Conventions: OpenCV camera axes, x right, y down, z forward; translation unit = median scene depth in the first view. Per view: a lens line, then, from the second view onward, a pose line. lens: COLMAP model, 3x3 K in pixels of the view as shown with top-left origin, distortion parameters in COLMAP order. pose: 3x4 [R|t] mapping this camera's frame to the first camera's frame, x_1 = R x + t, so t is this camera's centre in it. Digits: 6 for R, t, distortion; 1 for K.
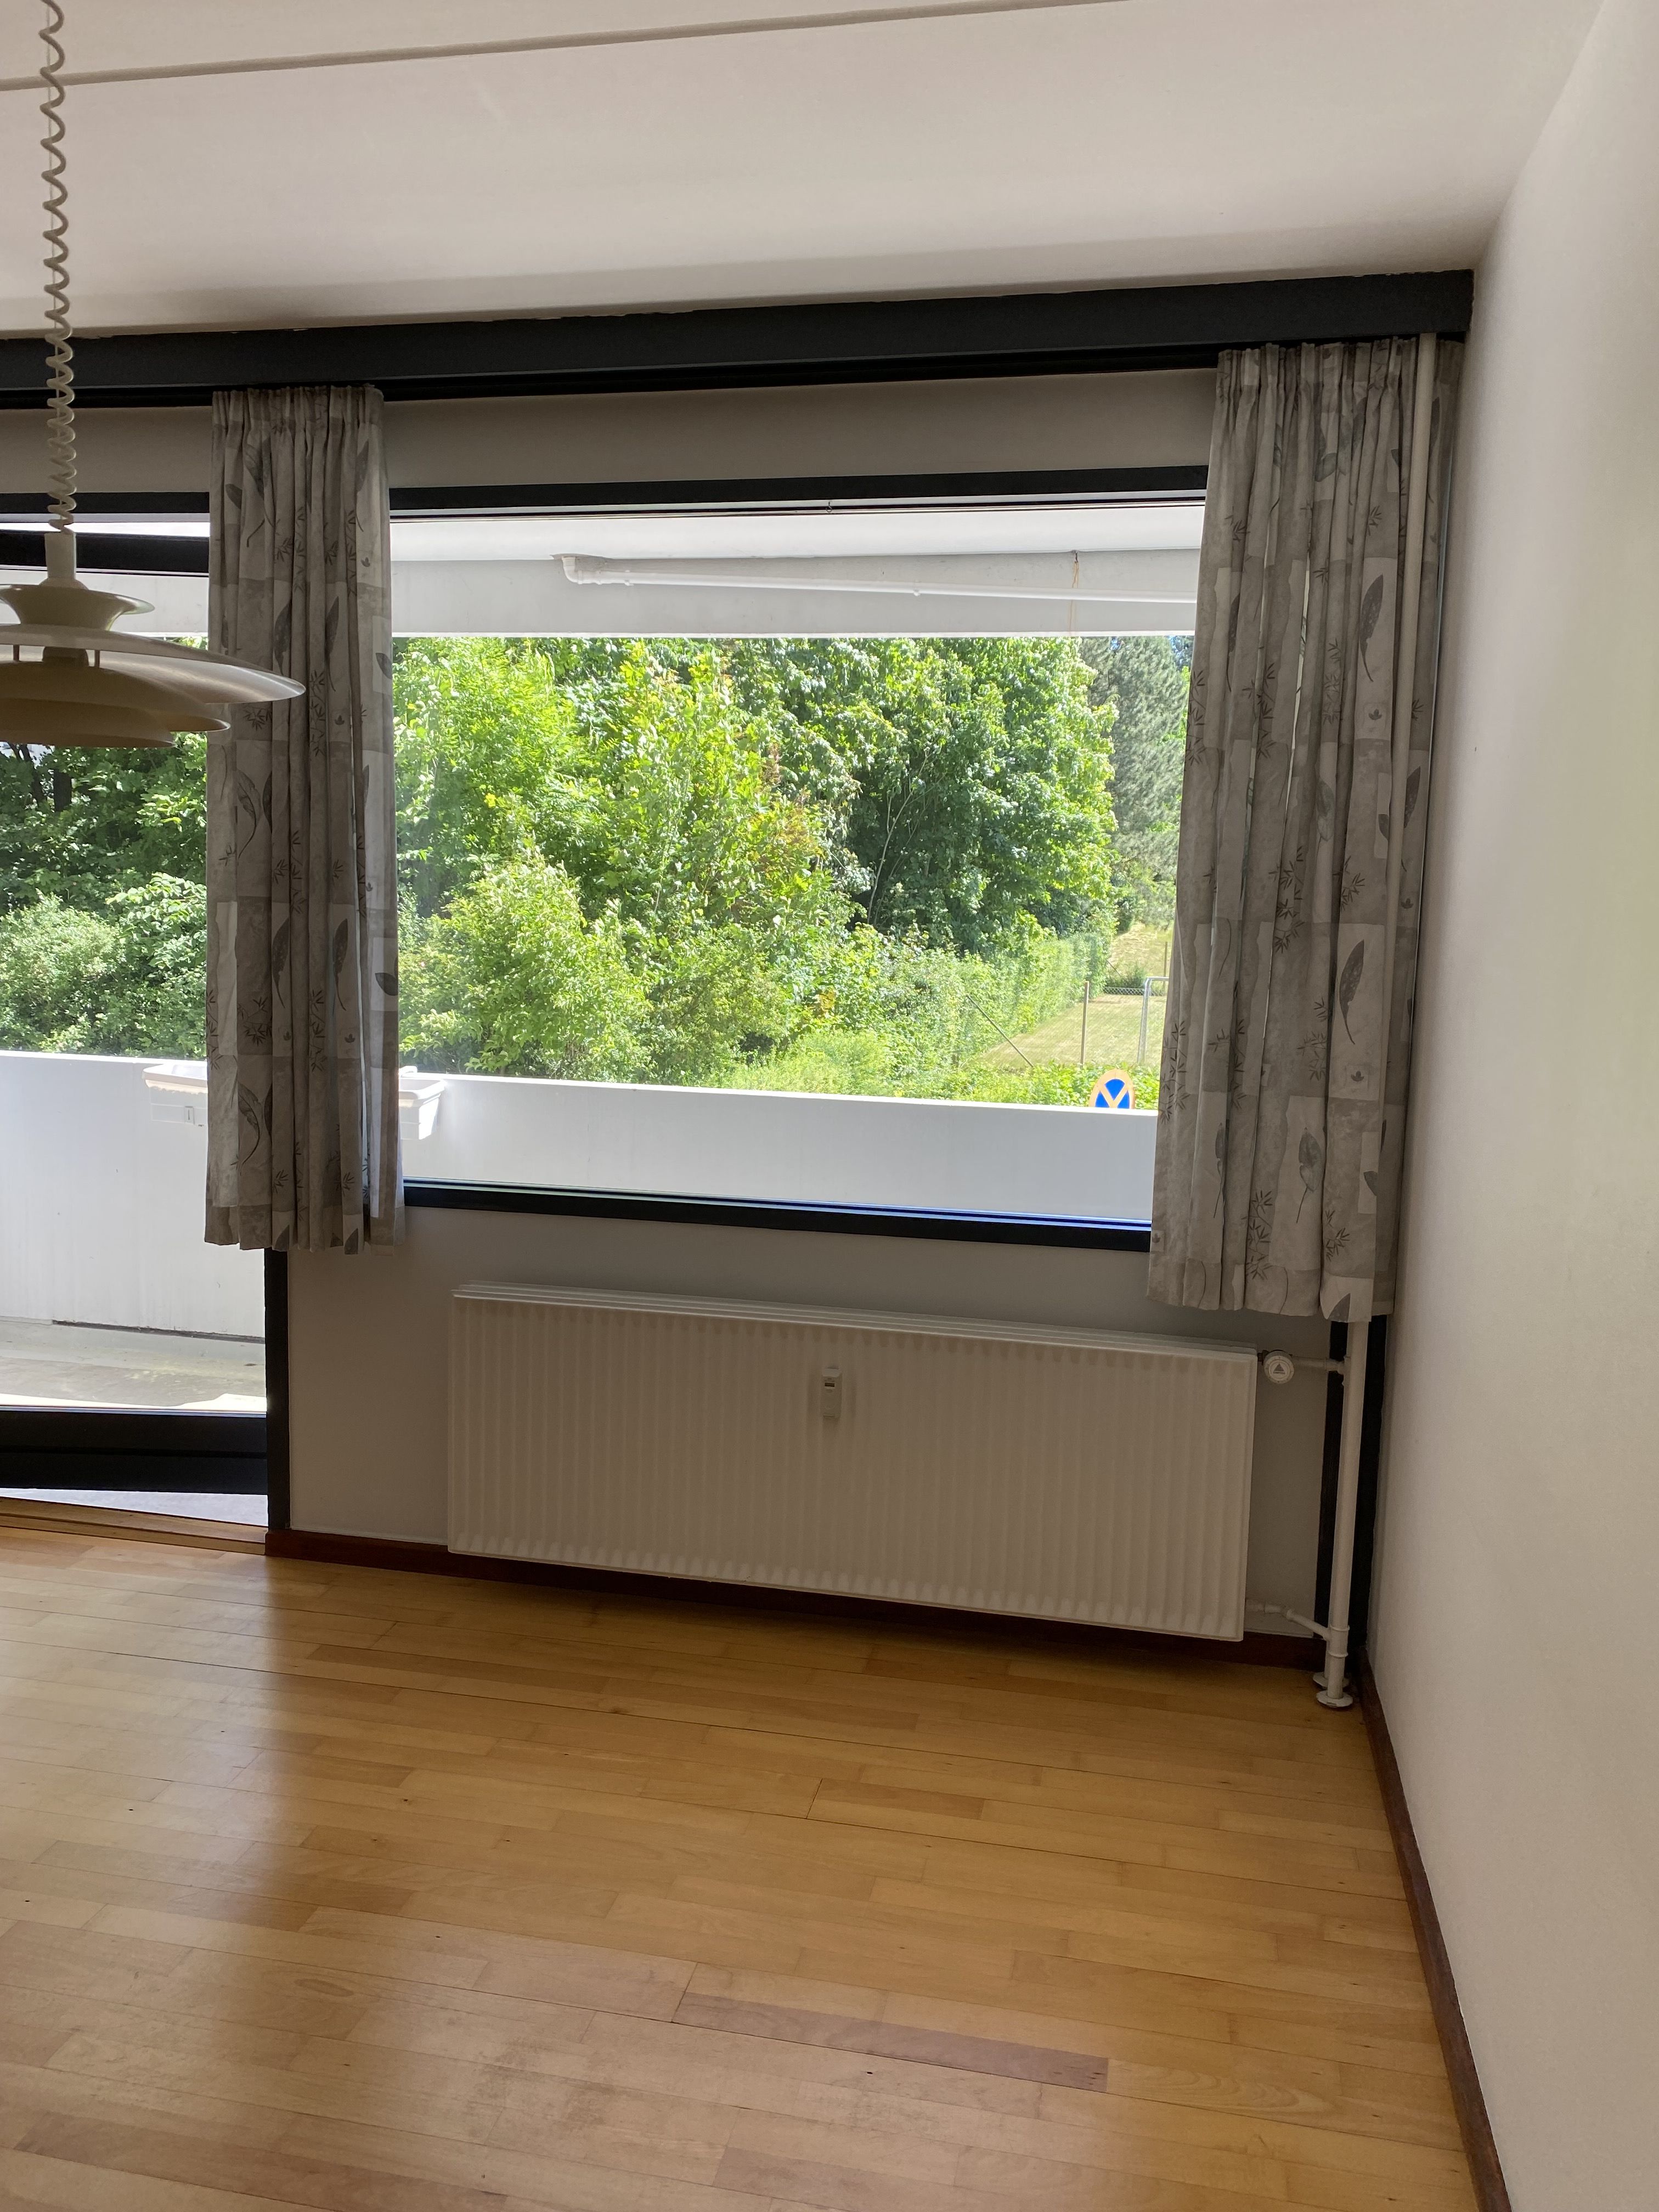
lens RADIAL K [[1659.5, 0, 829.1], [0, 1659.5, 1106.3], [0, 0, 1]] dist [0.055619, -0.069835]
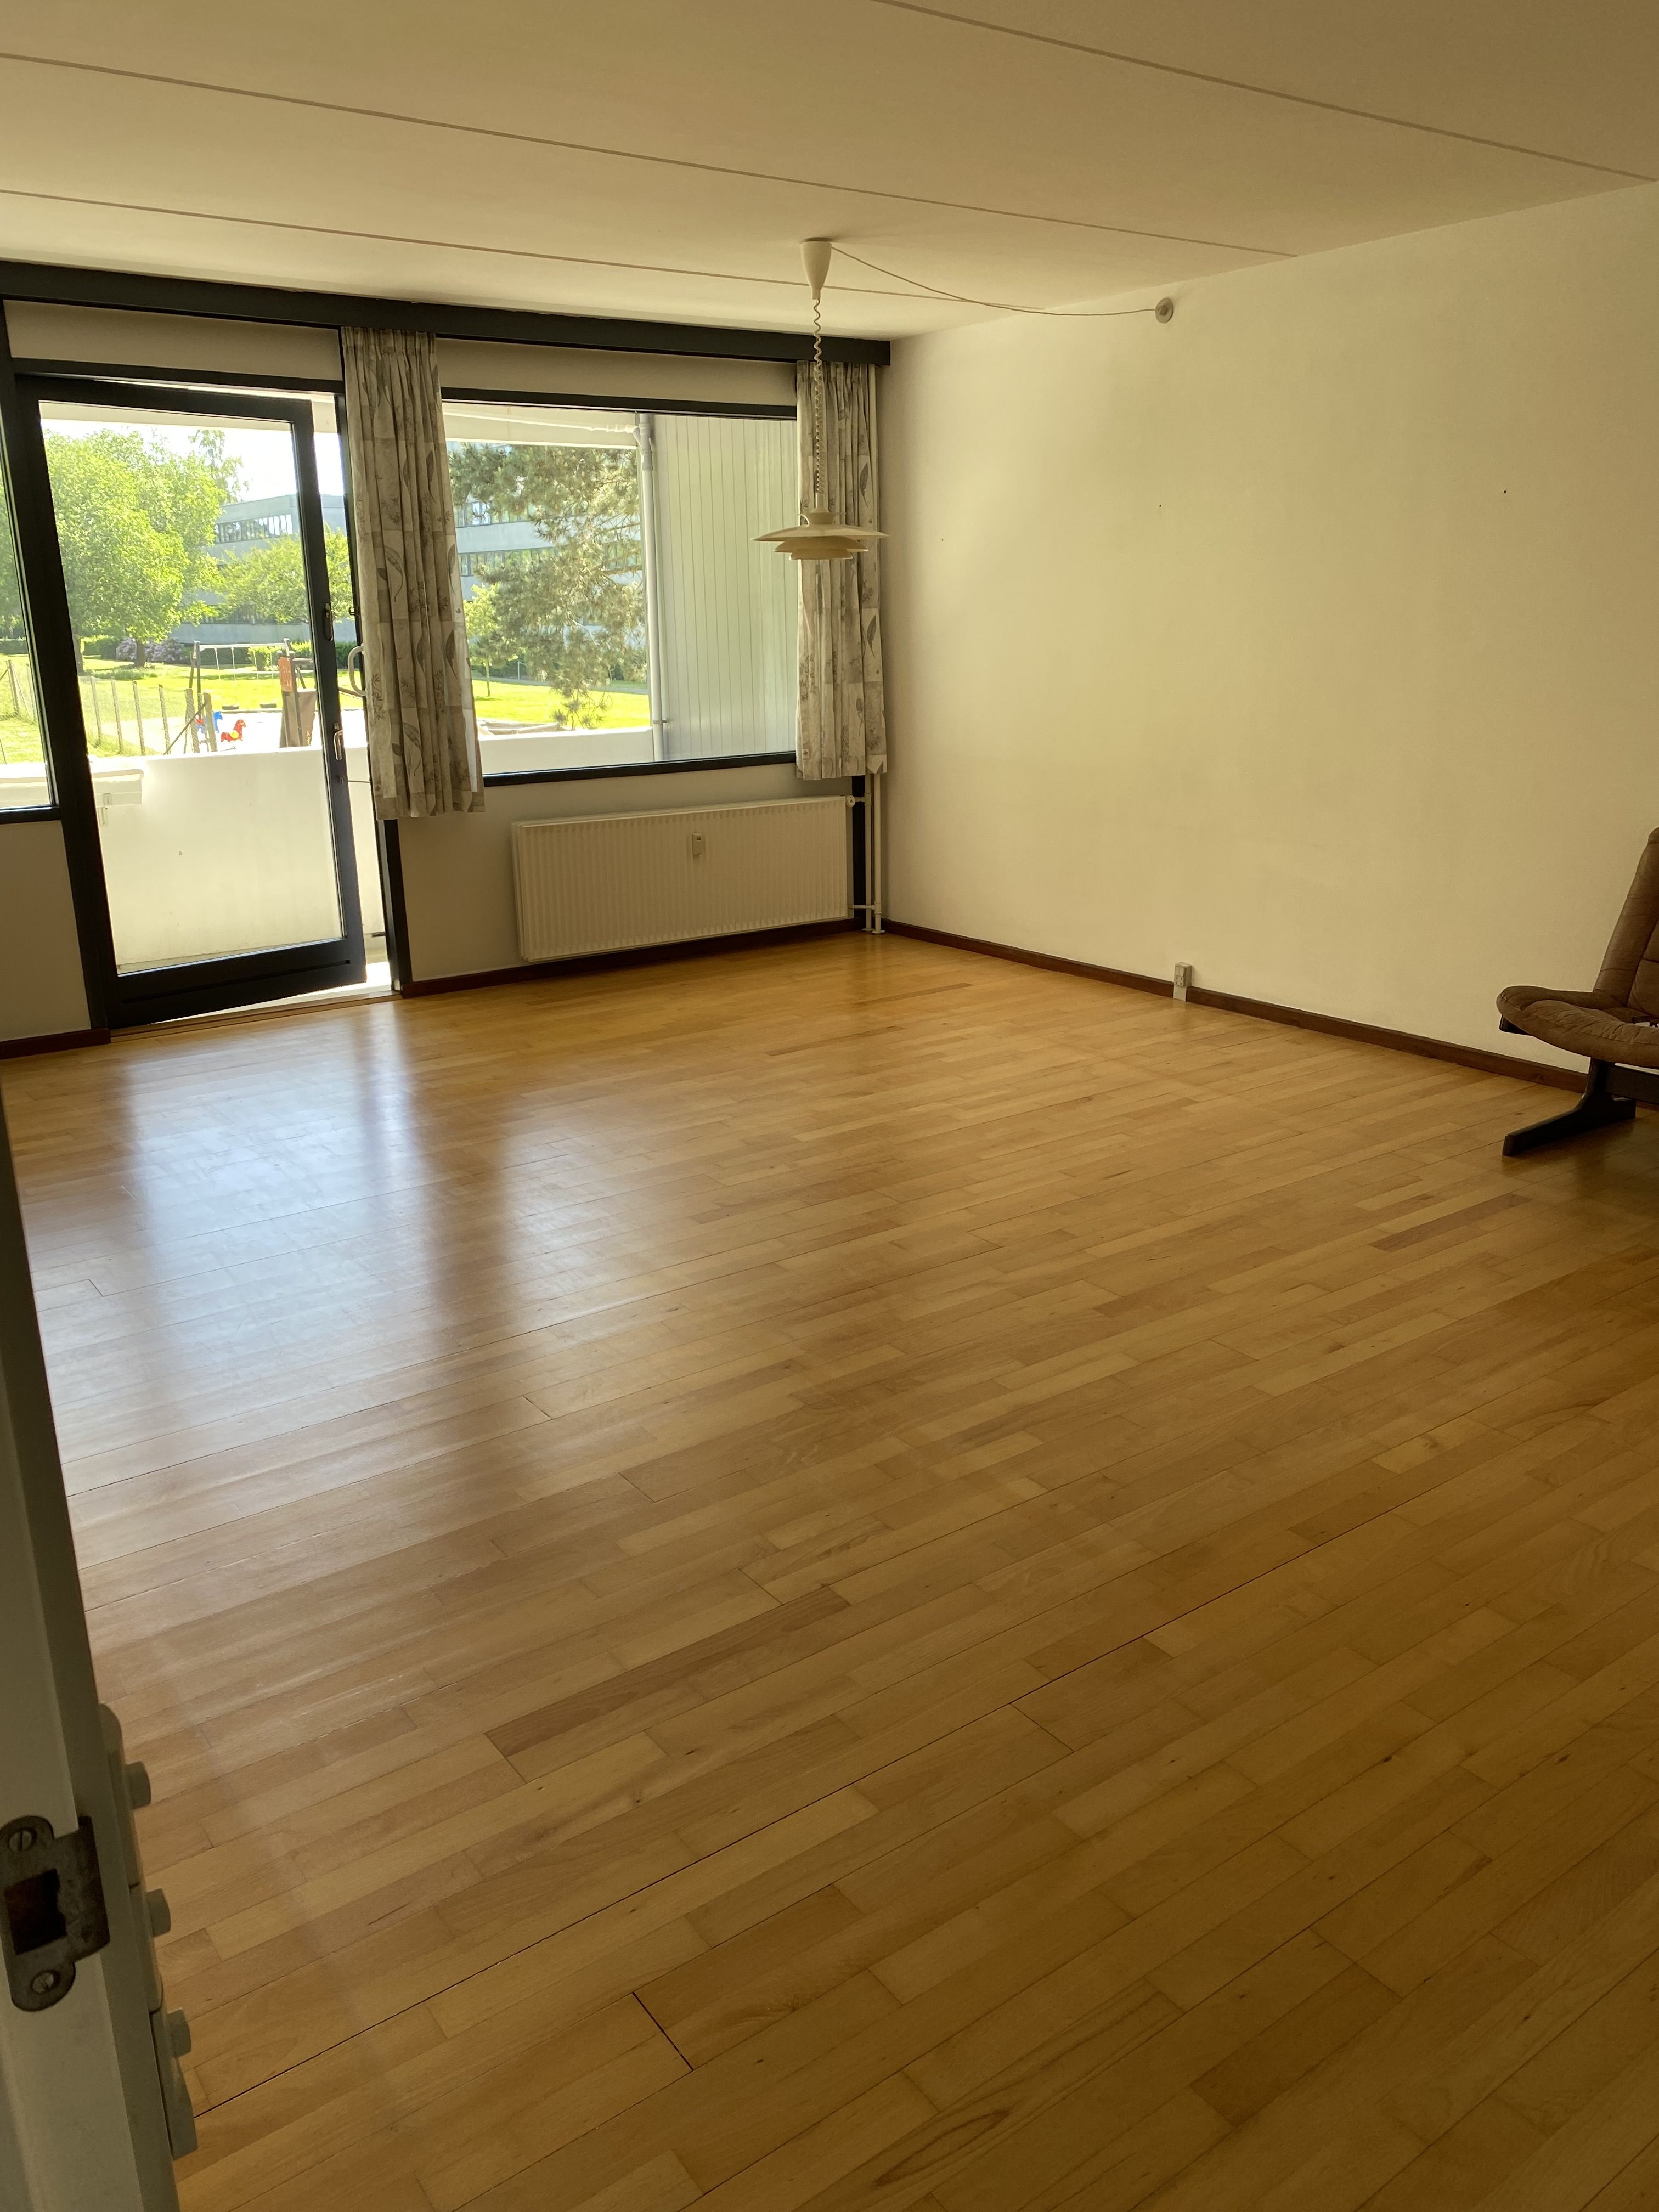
lens RADIAL K [[1659.5, 0, 848.6], [0, 1659.5, 1120.9], [0, 0, 1]] dist [0.055619, -0.069835]
pose [[0.679986, -0.252916, 0.688224, -1.568394], [0.126181, 0.964987, 0.229953, 0.050651], [-0.722286, -0.069524, 0.688091, -0.727915]]
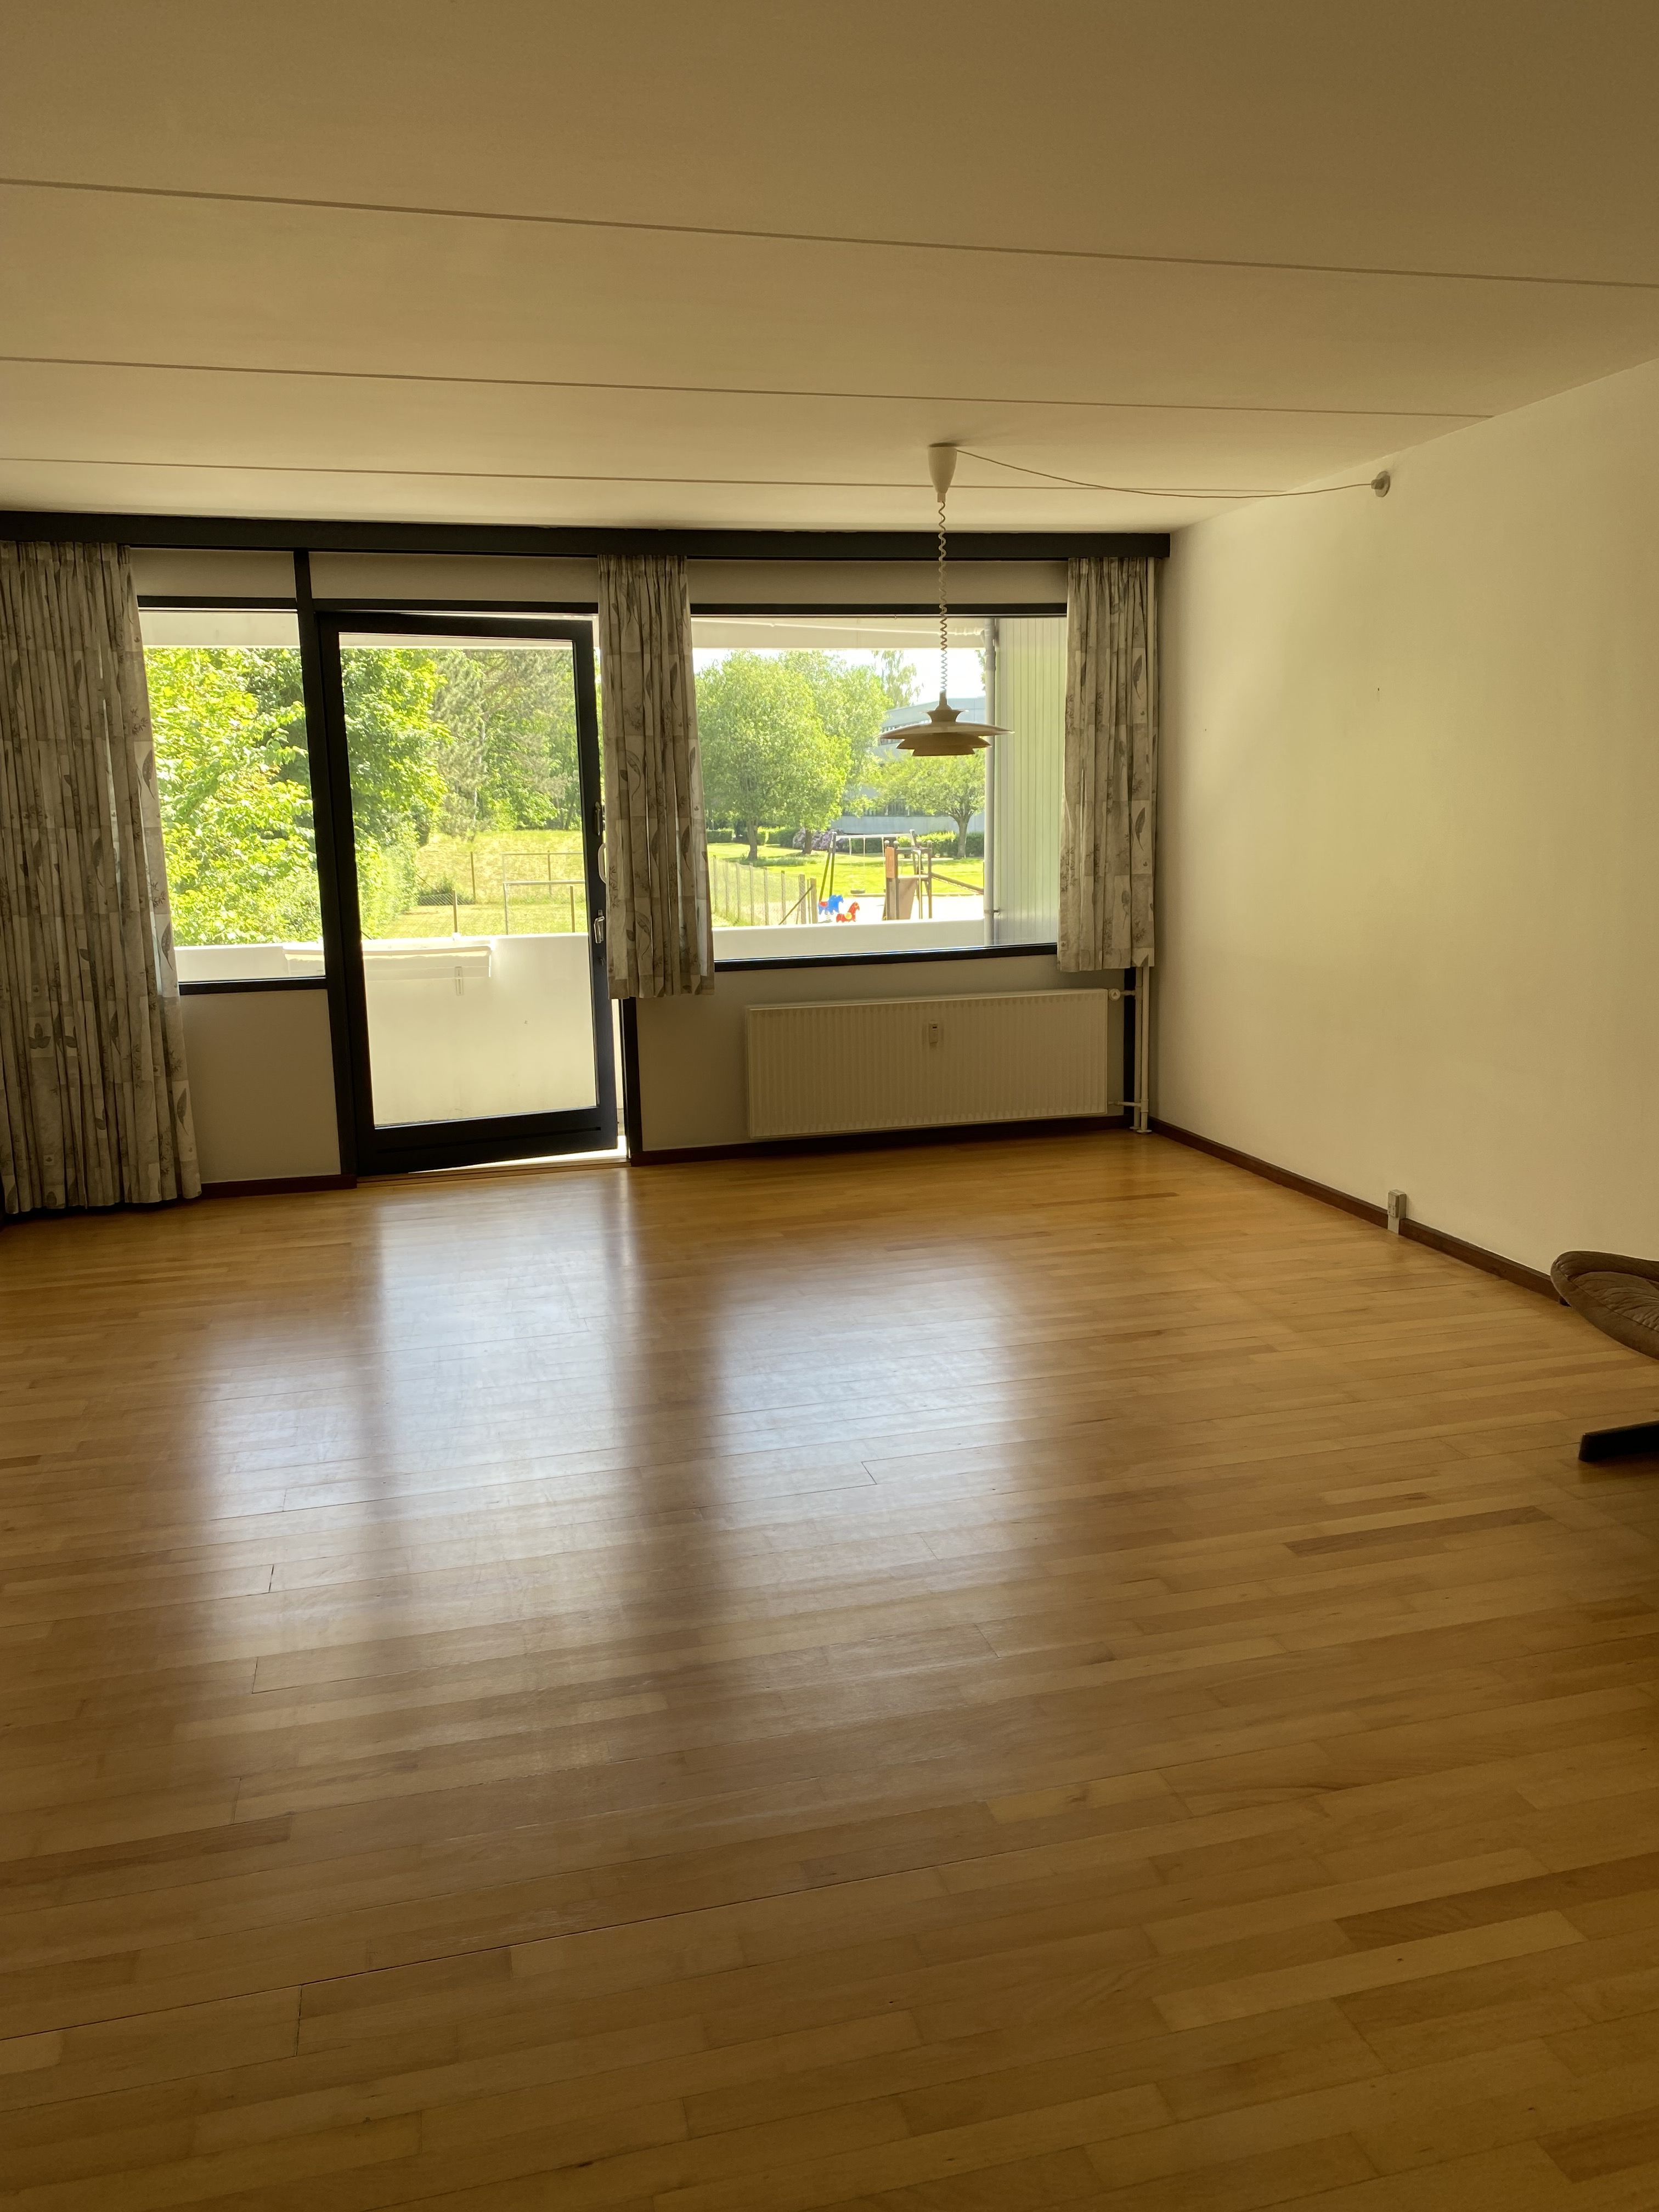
lens RADIAL K [[1659.5, 0, 839.1], [0, 1659.5, 1136.9], [0, 0, 1]] dist [0.055619, -0.069835]
pose [[0.901361, -0.130675, 0.412883, -1.096672], [0.101194, 0.990549, 0.092586, 0.101583], [-0.421079, -0.041672, 0.906066, -0.987690]]
